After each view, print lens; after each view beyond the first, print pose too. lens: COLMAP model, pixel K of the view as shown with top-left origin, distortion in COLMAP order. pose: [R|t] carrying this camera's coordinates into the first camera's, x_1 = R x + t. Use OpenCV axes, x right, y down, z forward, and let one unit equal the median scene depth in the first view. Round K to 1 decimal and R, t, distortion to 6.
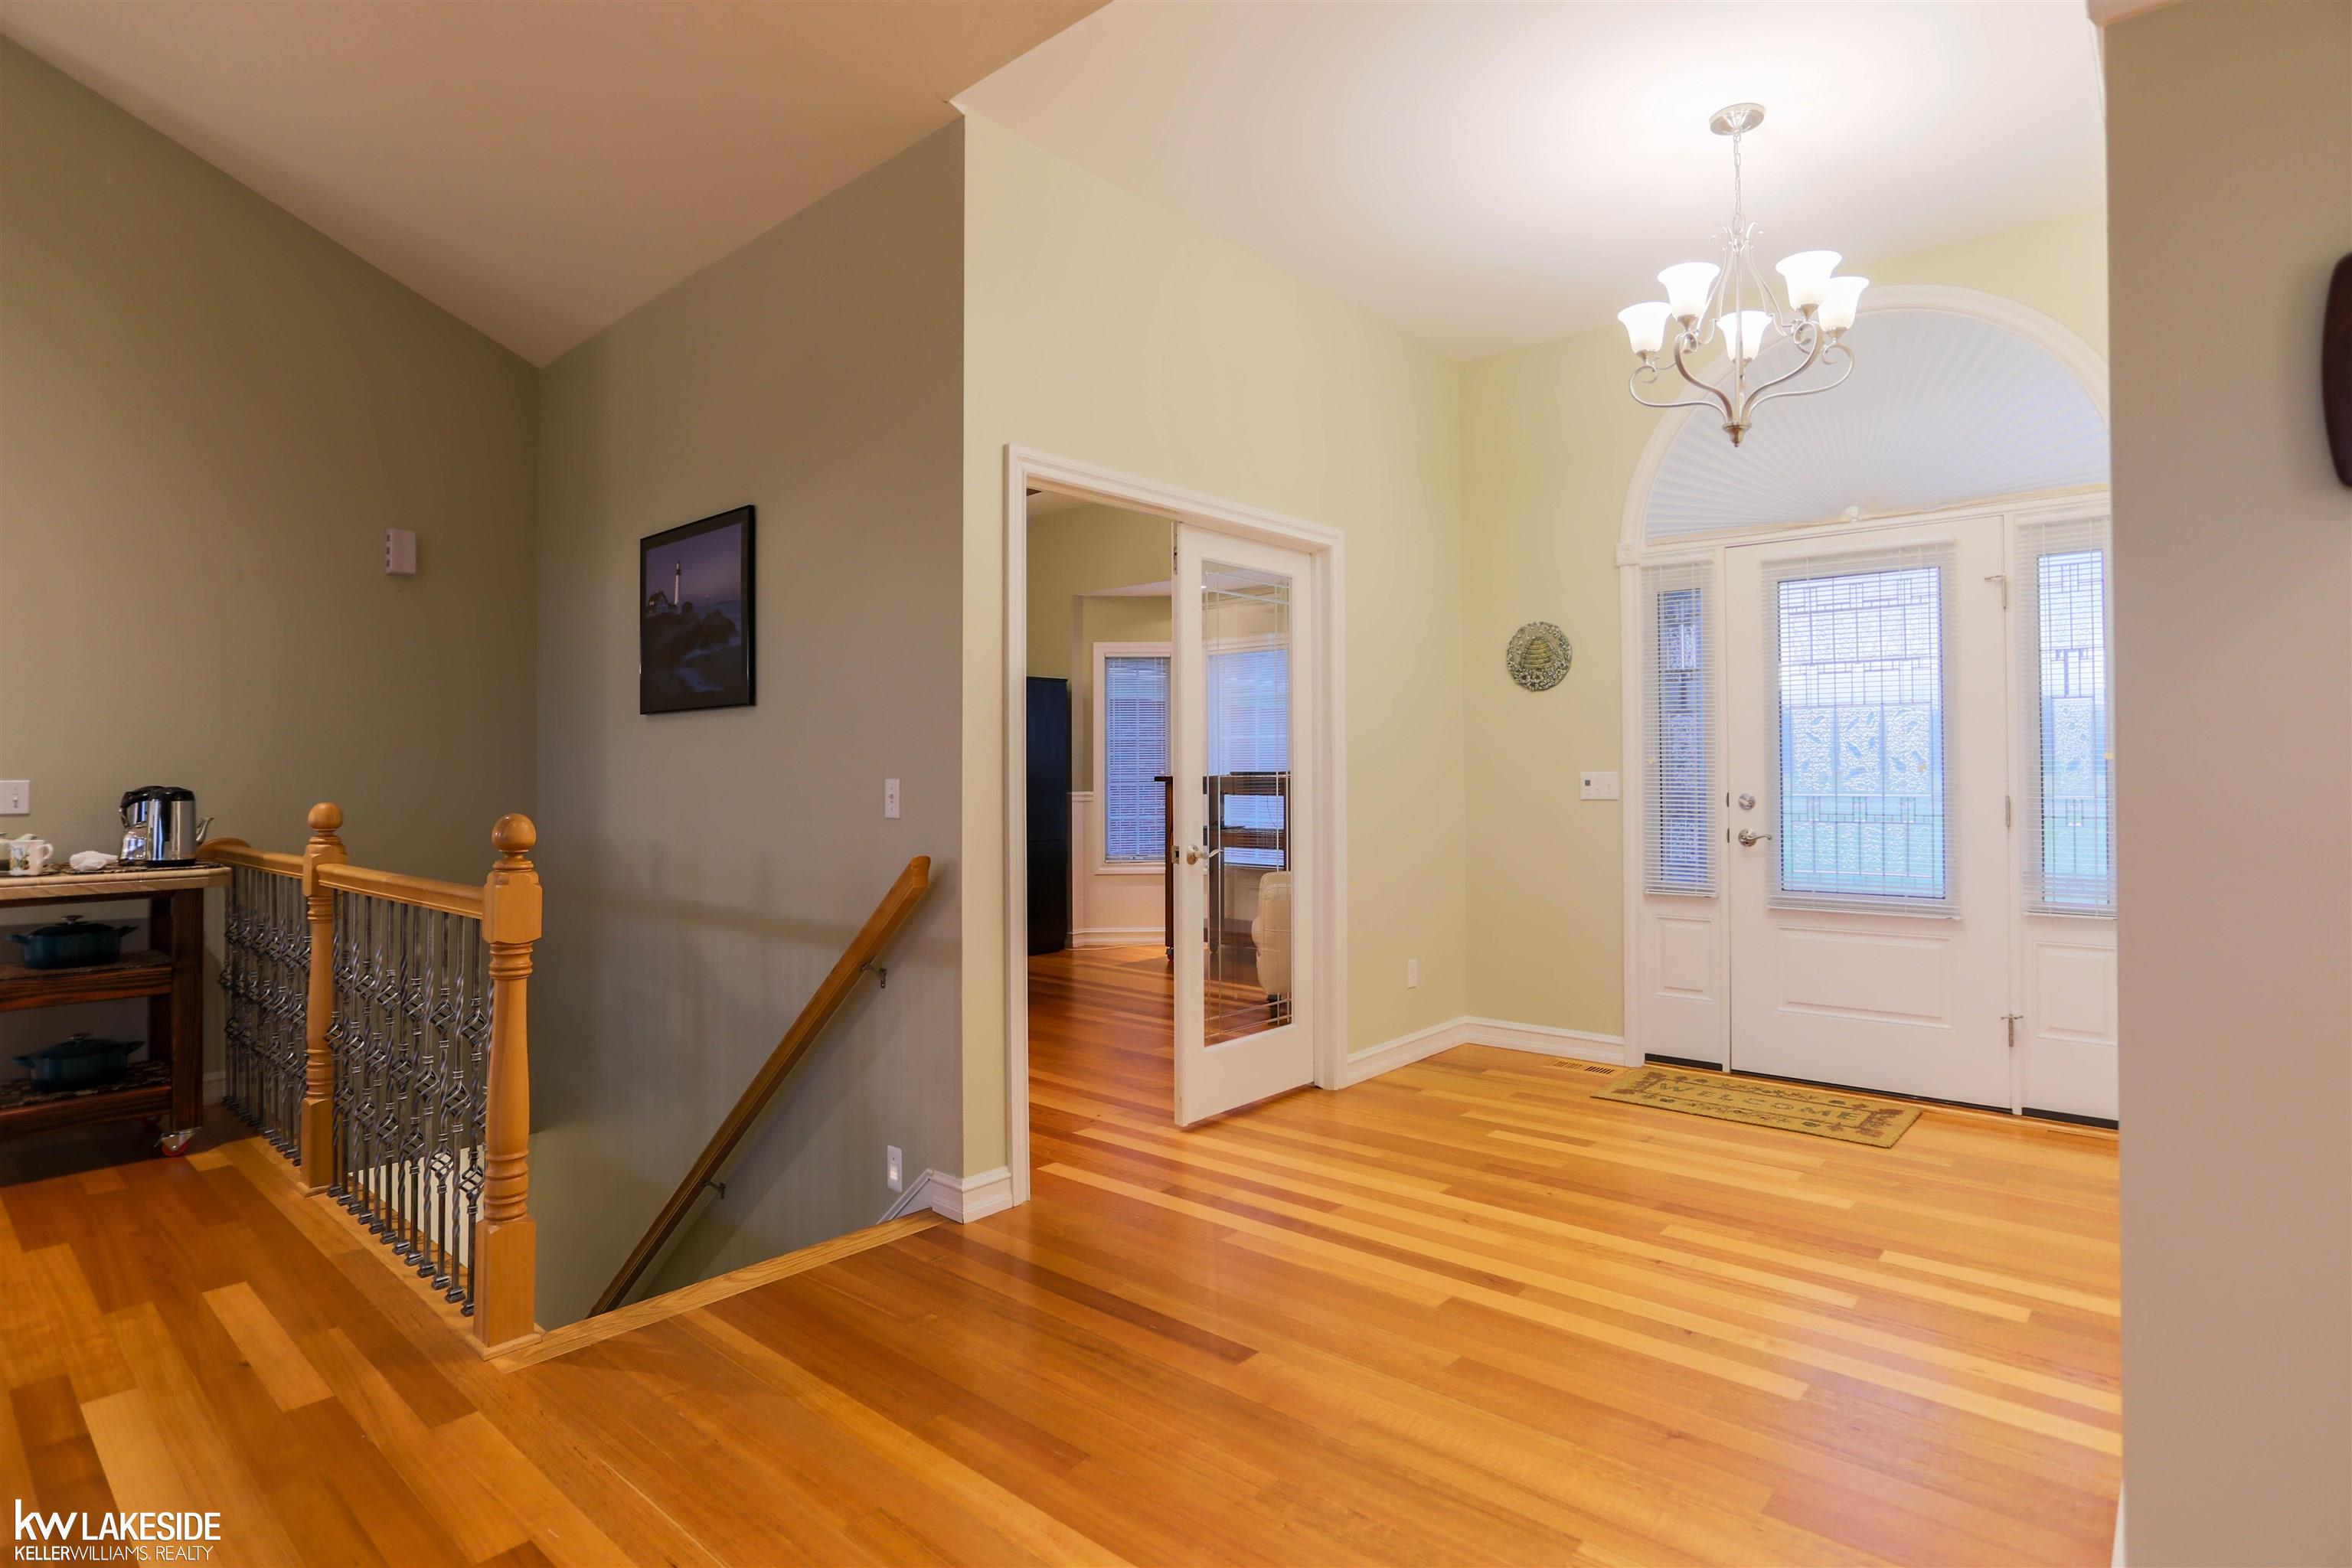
lens RADIAL K [[1215.4, 0, 1174.3], [0, 1215.4, 758.1], [0, 0, 1]] dist [-0.056520, 0.040856]
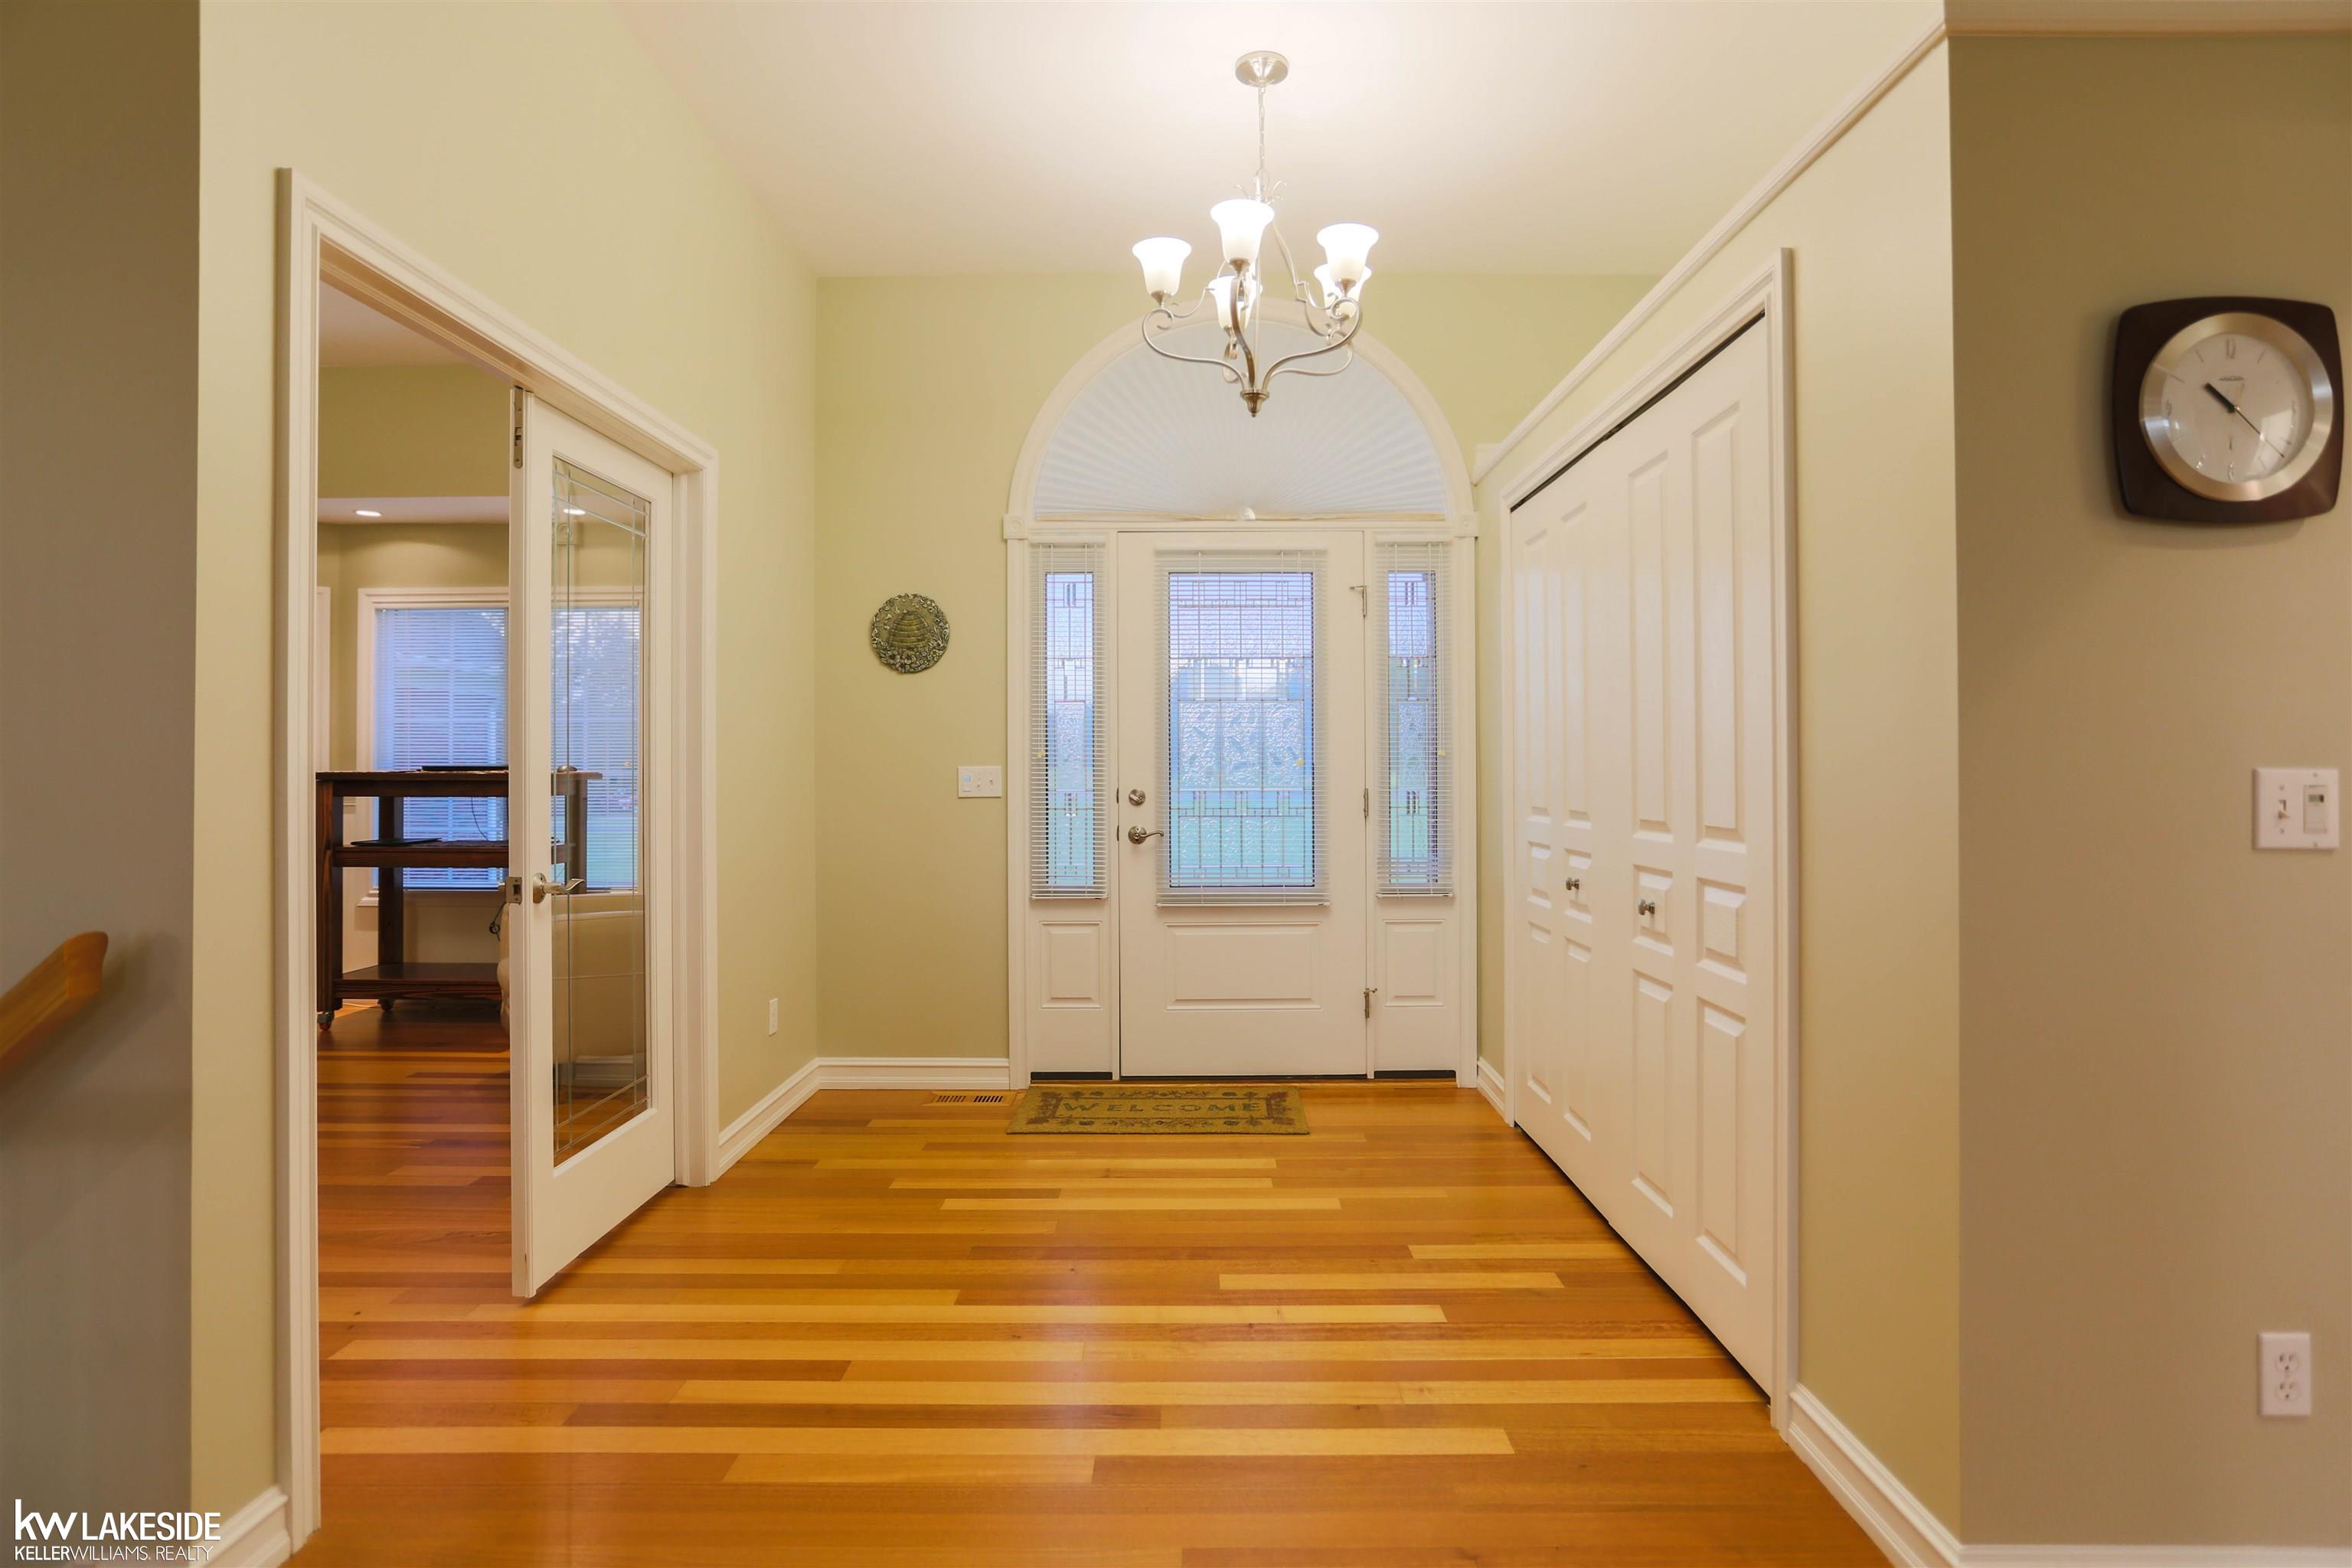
lens RADIAL K [[1215.4, 0, 1174.3], [0, 1215.4, 758.1], [0, 0, 1]] dist [-0.056520, 0.040856]
pose [[0.756193, 0.005435, 0.654326, -0.150812], [-0.008092, 0.999967, 0.001046, 0.003619], [-0.654298, -0.006086, 0.756212, 0.262278]]
